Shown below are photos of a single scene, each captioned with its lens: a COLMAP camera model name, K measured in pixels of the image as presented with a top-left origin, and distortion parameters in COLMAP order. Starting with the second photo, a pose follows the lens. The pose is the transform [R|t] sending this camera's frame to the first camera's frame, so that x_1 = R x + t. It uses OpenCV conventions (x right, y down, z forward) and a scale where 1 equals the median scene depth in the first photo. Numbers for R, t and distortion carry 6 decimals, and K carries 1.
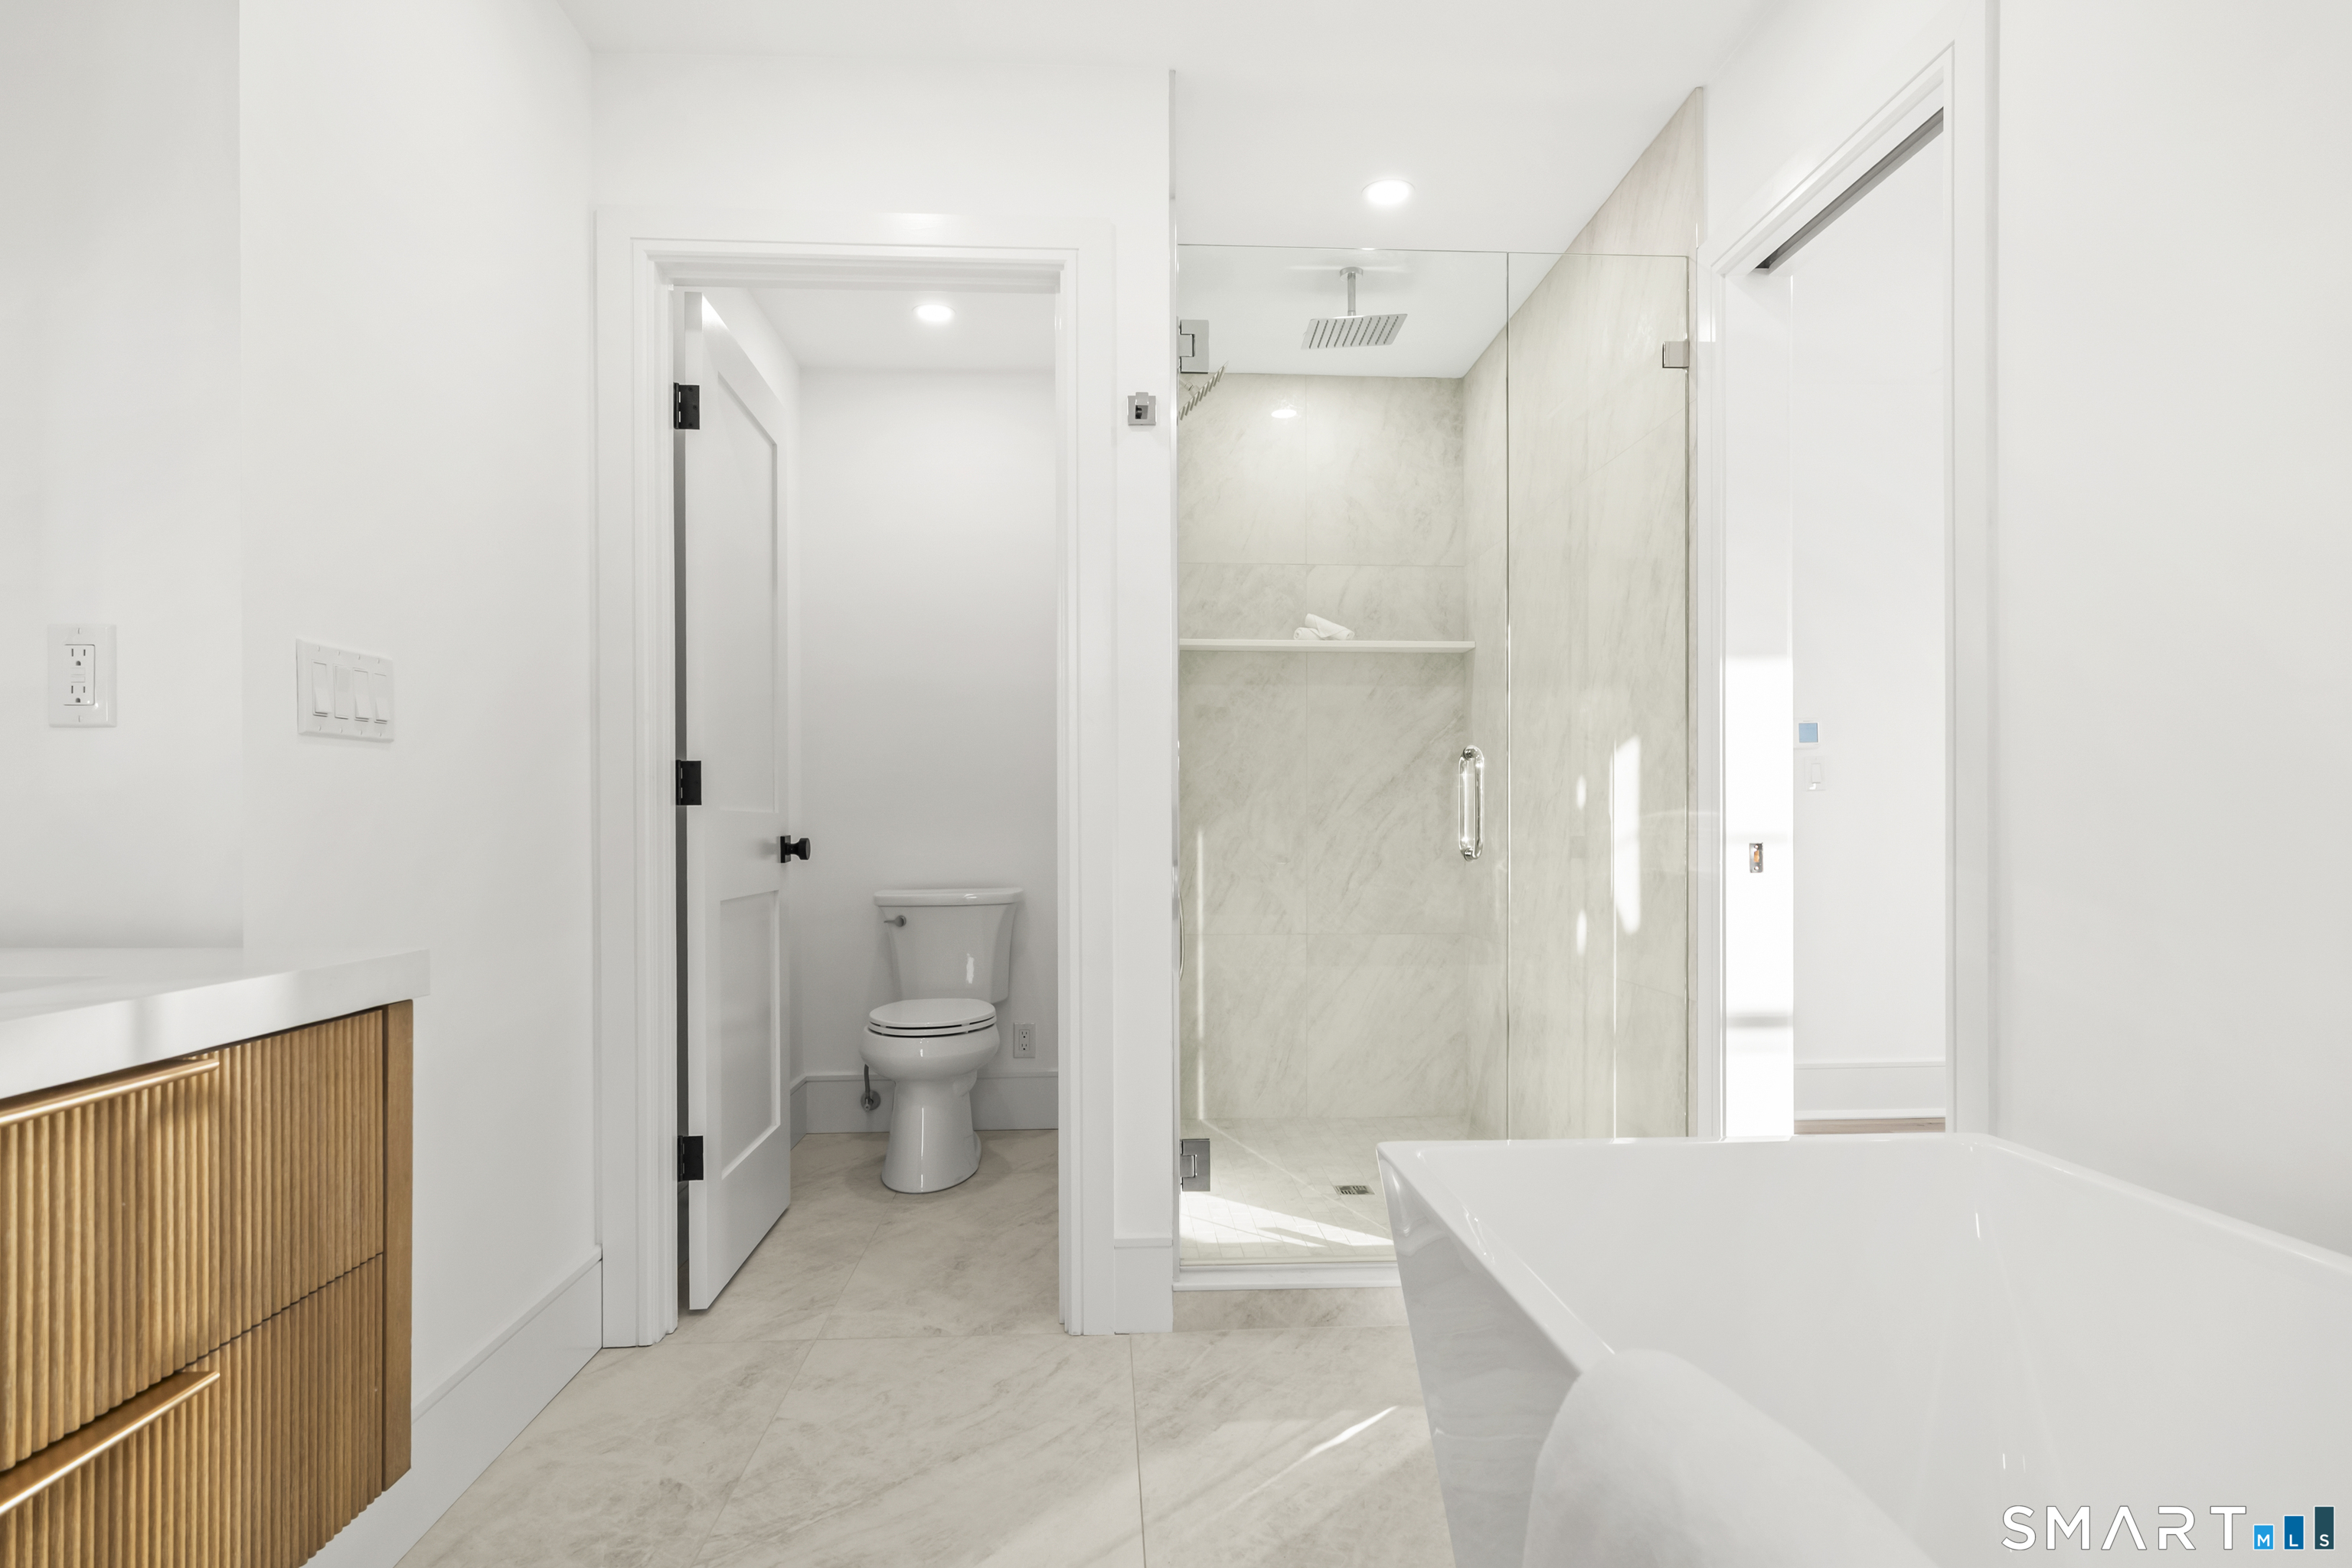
lens RADIAL K [[1341.4, 0, 1192.3], [0, 1341.4, 786.7], [0, 0, 1]] dist [0.003171, 0.001771]
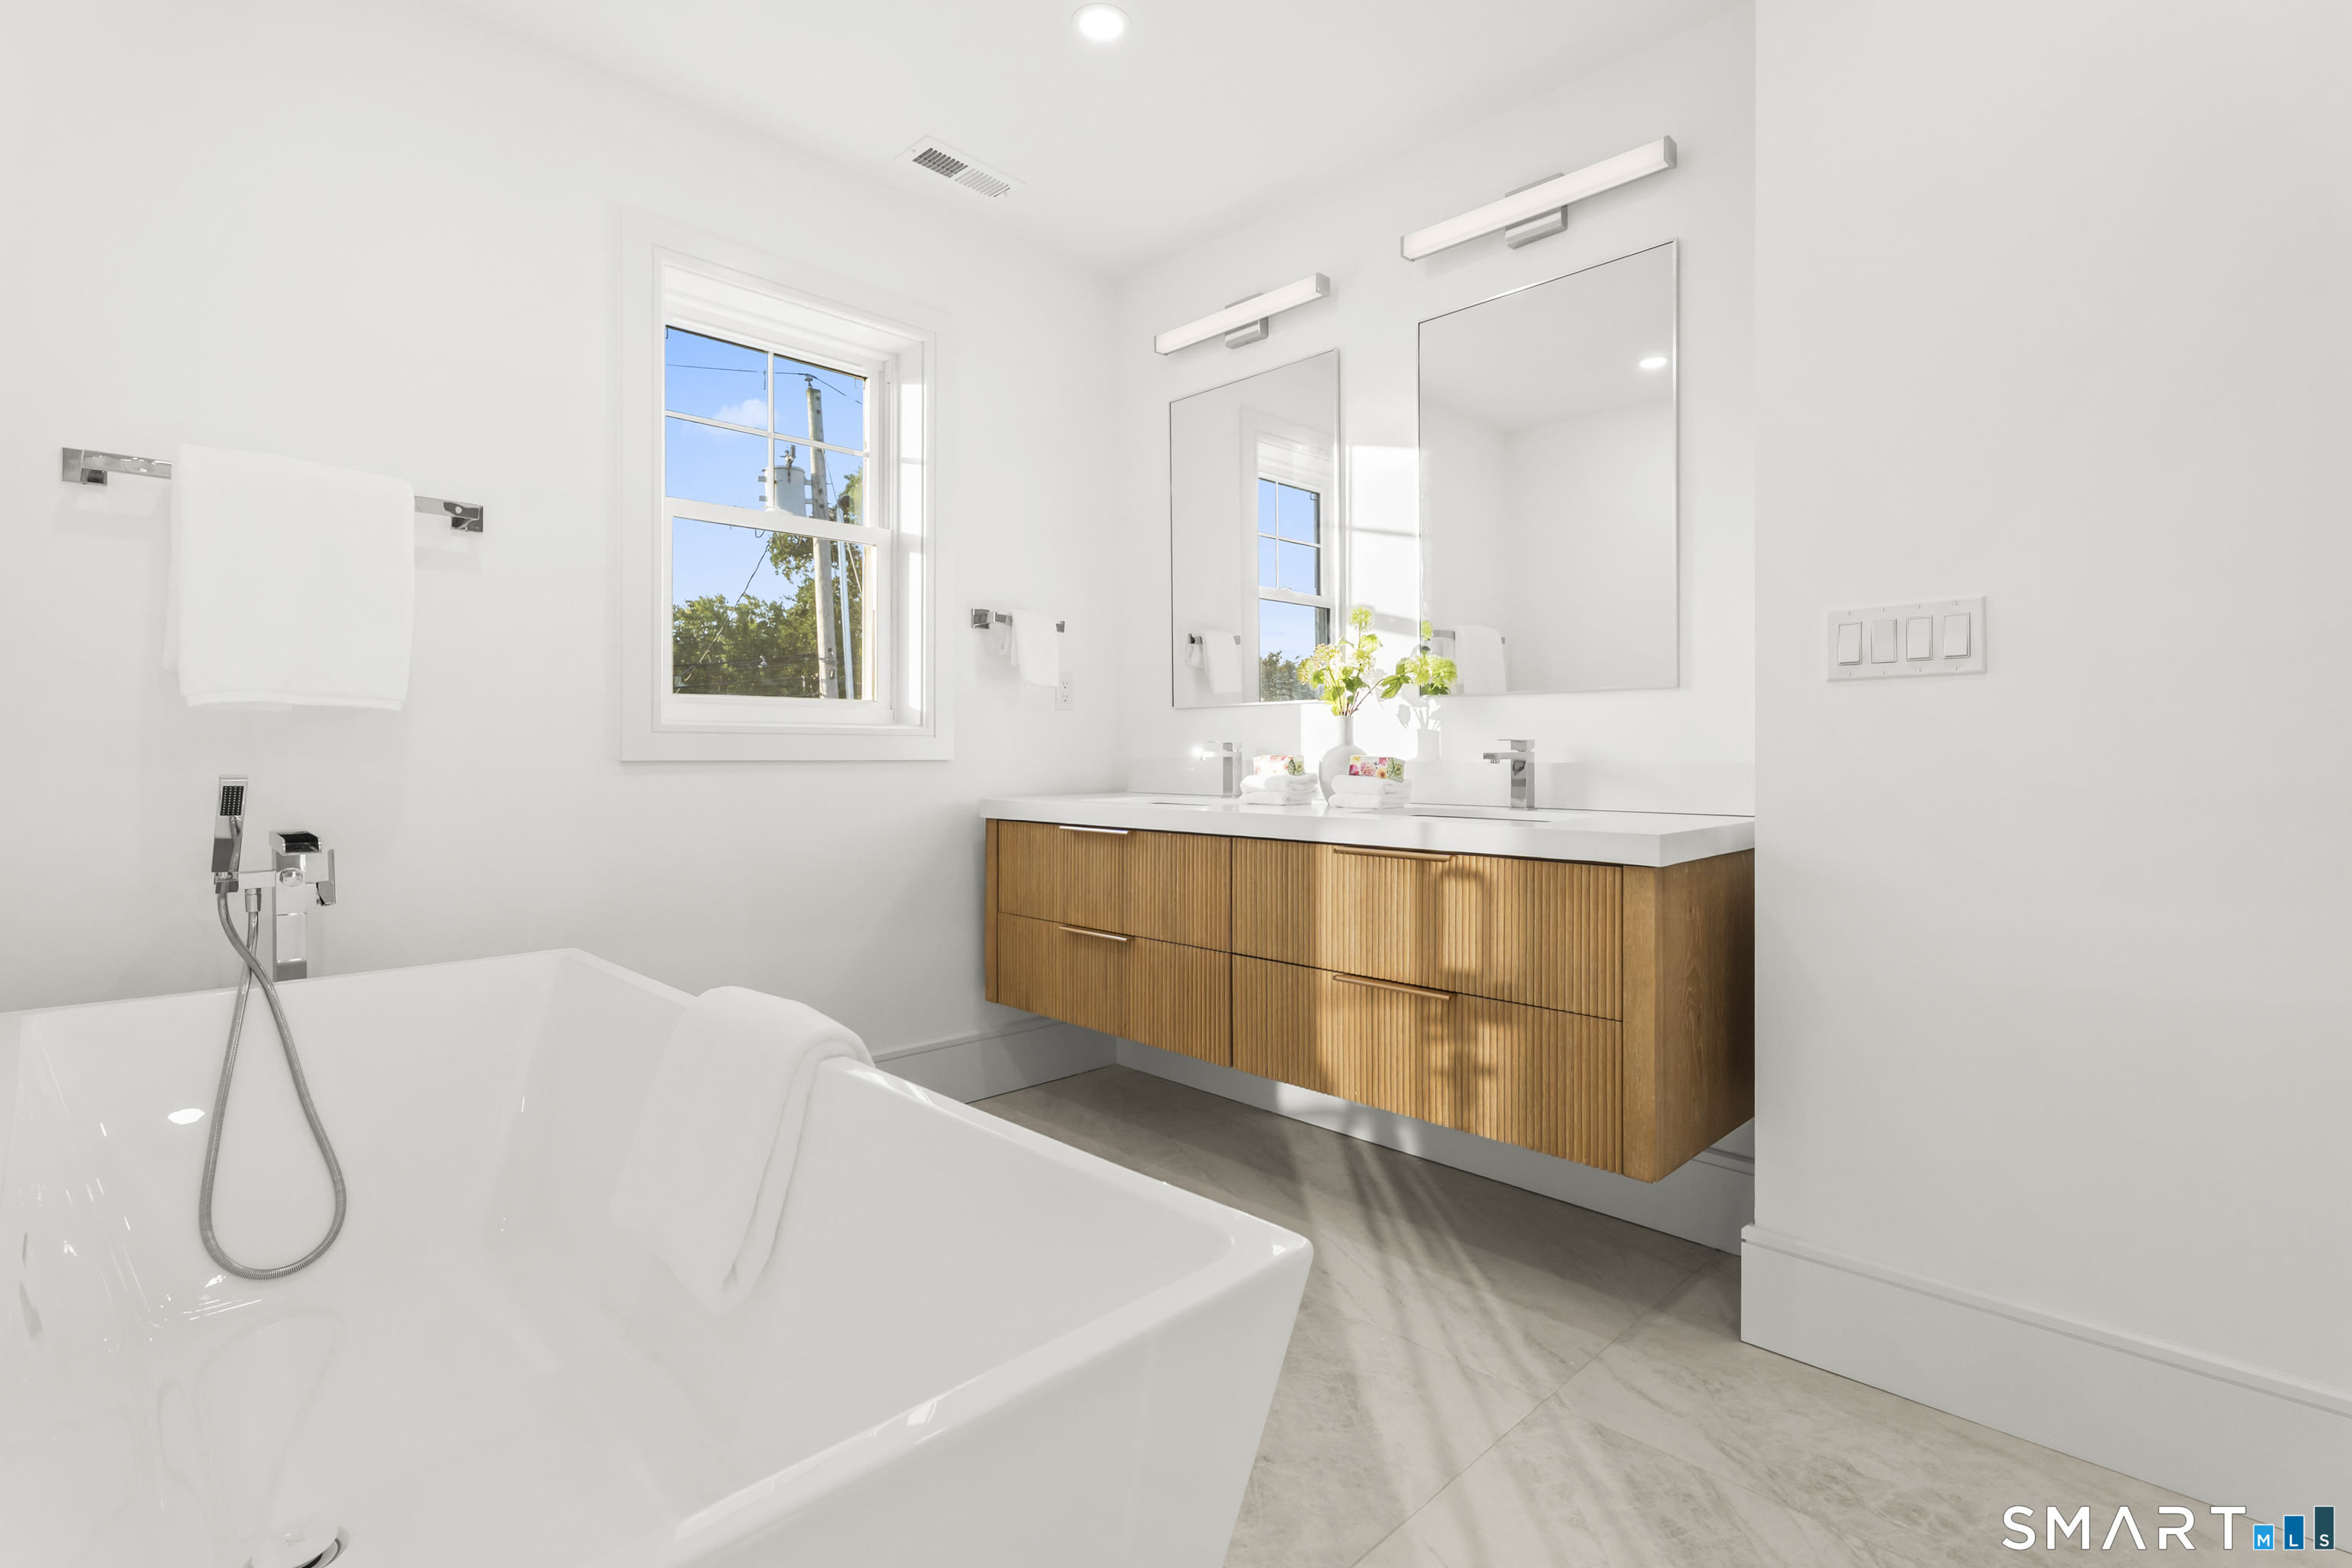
lens RADIAL K [[1103.8, 0, 1178.6], [0, 1103.8, 756.6], [0, 0, 1]] dist [0.004548, 0.000765]
pose [[-0.756143, 0.004549, -0.654391, 0.701180], [0.018170, 0.999736, -0.014045, 0.051113], [0.654154, -0.022511, -0.756026, 1.831875]]
